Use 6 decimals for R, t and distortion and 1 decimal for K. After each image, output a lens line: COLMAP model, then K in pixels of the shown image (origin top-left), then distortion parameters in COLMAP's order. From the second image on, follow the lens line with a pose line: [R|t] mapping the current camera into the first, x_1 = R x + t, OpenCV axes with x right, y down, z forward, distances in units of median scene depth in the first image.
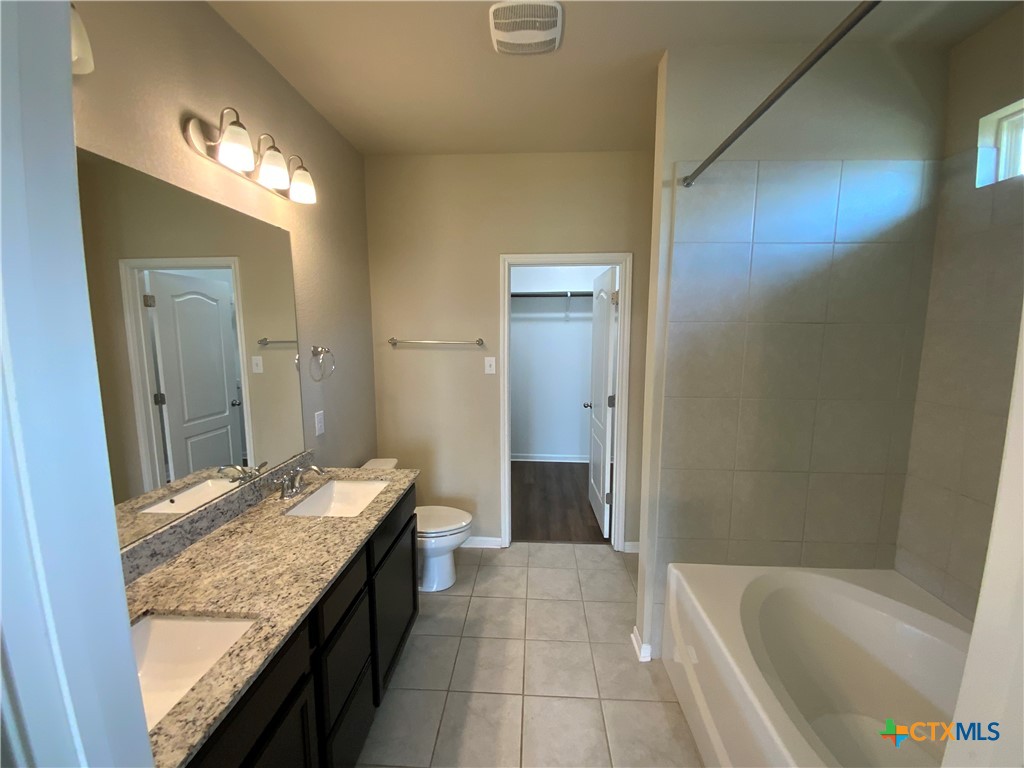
lens RADIAL K [[415.6, 0, 516.1], [0, 415.6, 349.7], [0, 0, 1]] dist [0.010333, -0.011705]
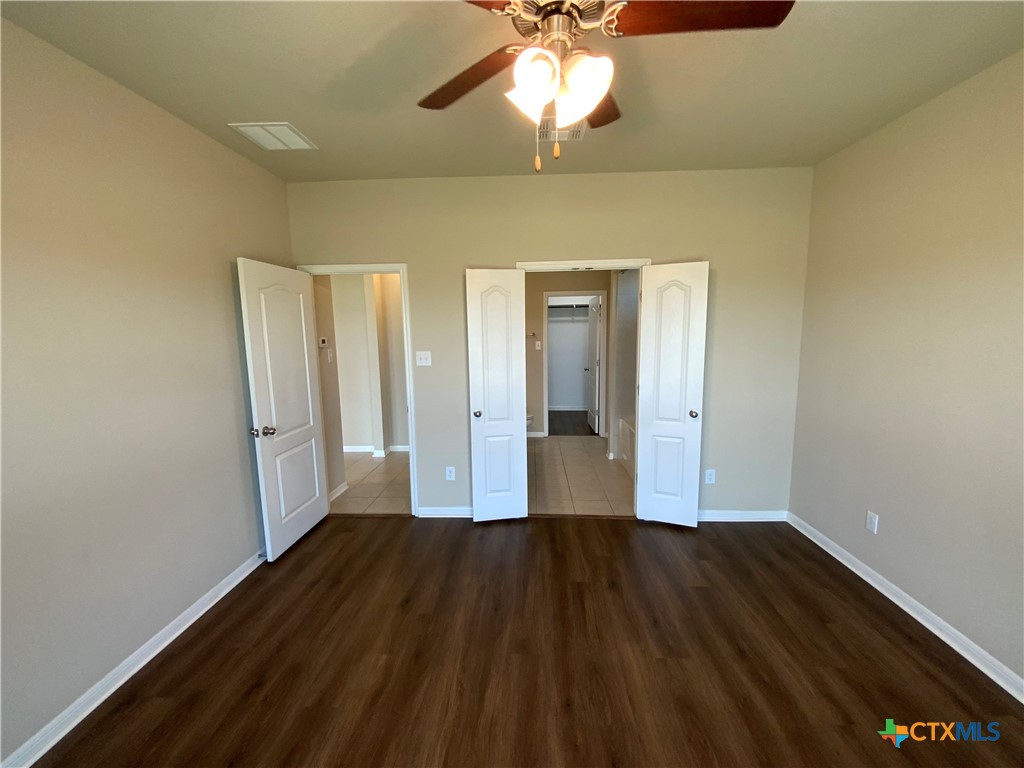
lens RADIAL K [[415.6, 0, 511.3], [0, 415.6, 389.8], [0, 0, 1]] dist [0.010333, -0.011705]
pose [[0.999634, -0.026048, -0.007263, -0.165654], [0.026592, 0.995681, 0.088947, 0.062552], [0.004915, -0.089108, 0.996010, -0.934155]]
